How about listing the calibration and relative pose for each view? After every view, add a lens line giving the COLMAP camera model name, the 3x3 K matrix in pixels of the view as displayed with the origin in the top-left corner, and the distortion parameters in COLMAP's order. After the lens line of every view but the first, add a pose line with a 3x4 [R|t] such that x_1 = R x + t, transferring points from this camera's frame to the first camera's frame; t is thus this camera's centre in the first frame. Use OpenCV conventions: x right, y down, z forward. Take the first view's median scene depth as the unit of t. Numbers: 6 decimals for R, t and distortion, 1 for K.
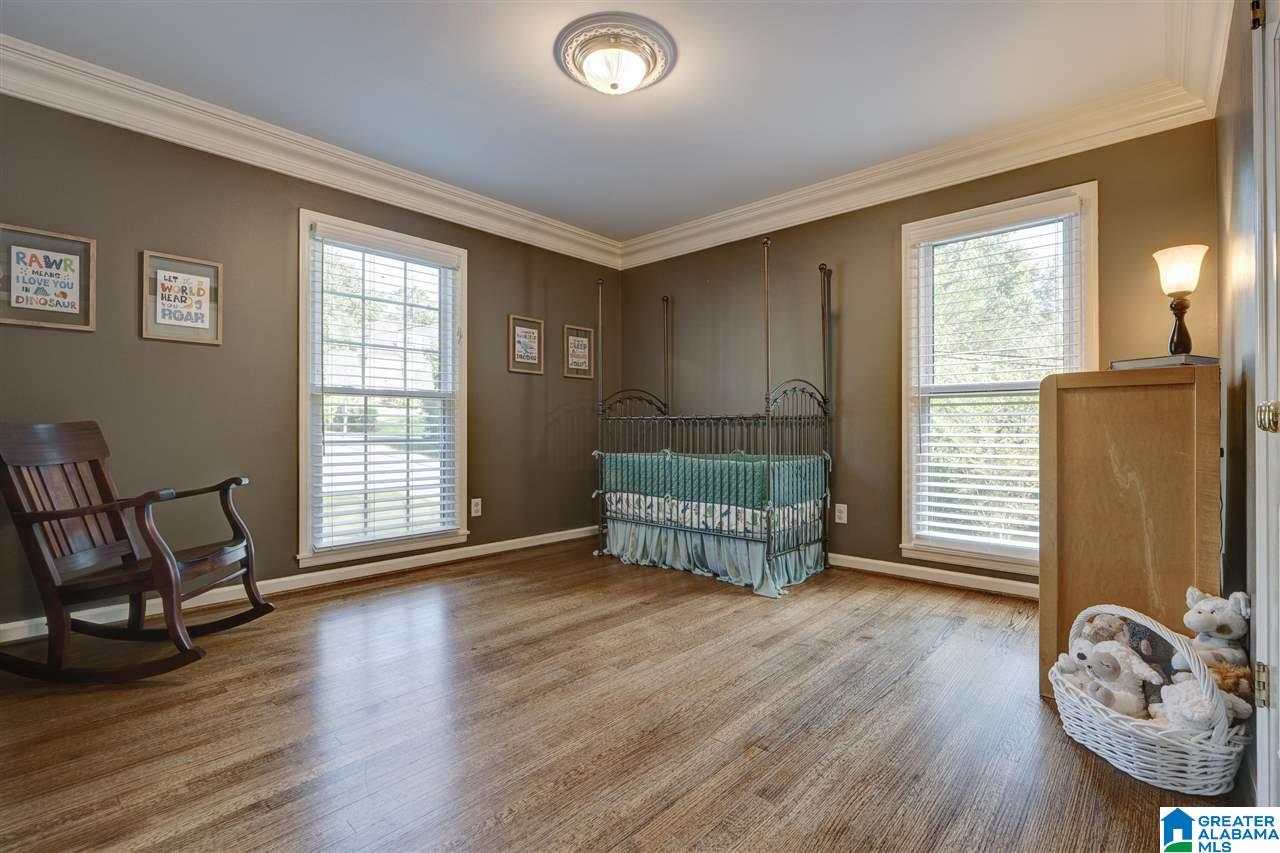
lens RADIAL K [[581.7, 0, 636.4], [0, 581.7, 422.2], [0, 0, 1]] dist [-0.001437, 0.000119]
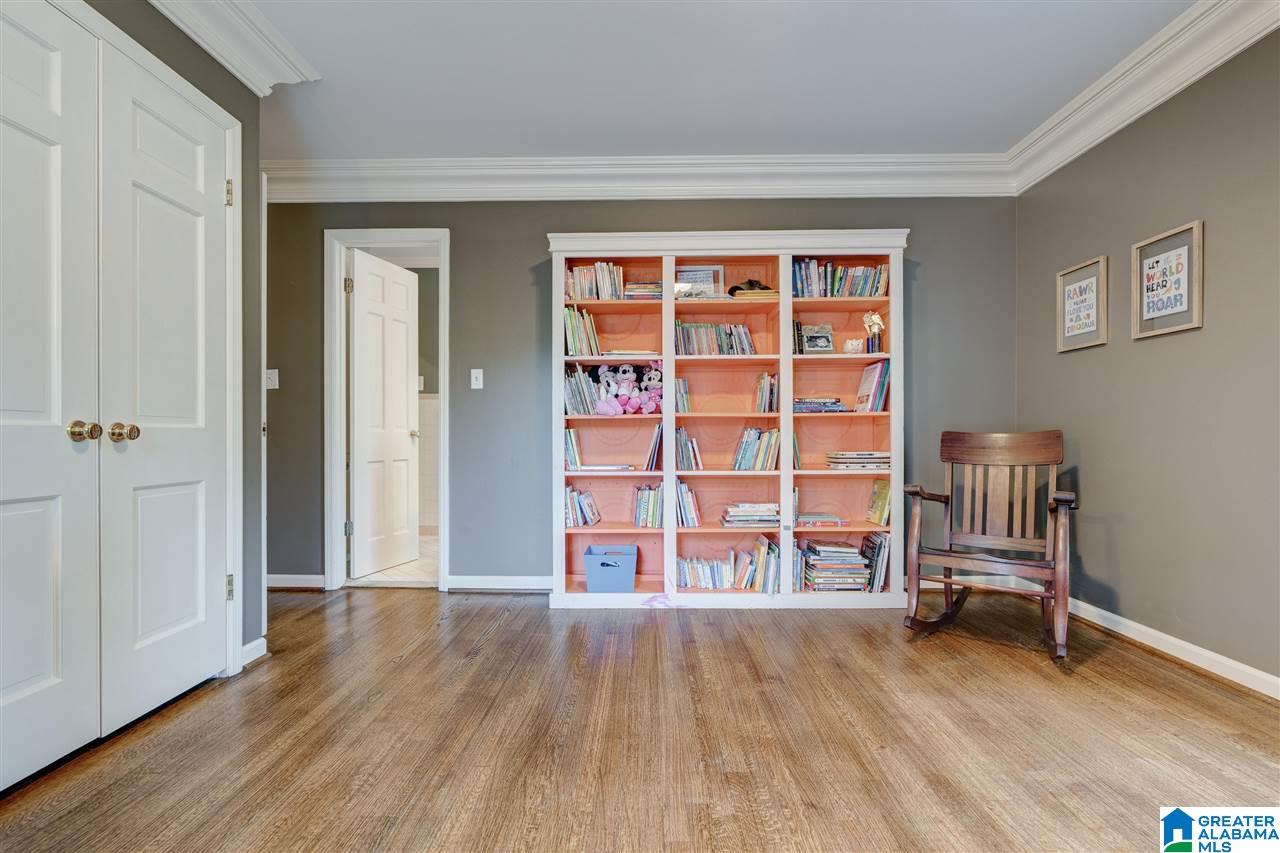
lens RADIAL K [[581.7, 0, 636.4], [0, 581.7, 422.2], [0, 0, 1]] dist [-0.001437, 0.000119]
pose [[-0.742644, -0.014988, -0.669519, 0.394023], [0.006372, 0.999546, -0.029444, 0.010574], [0.669656, -0.026133, -0.742211, 1.239537]]
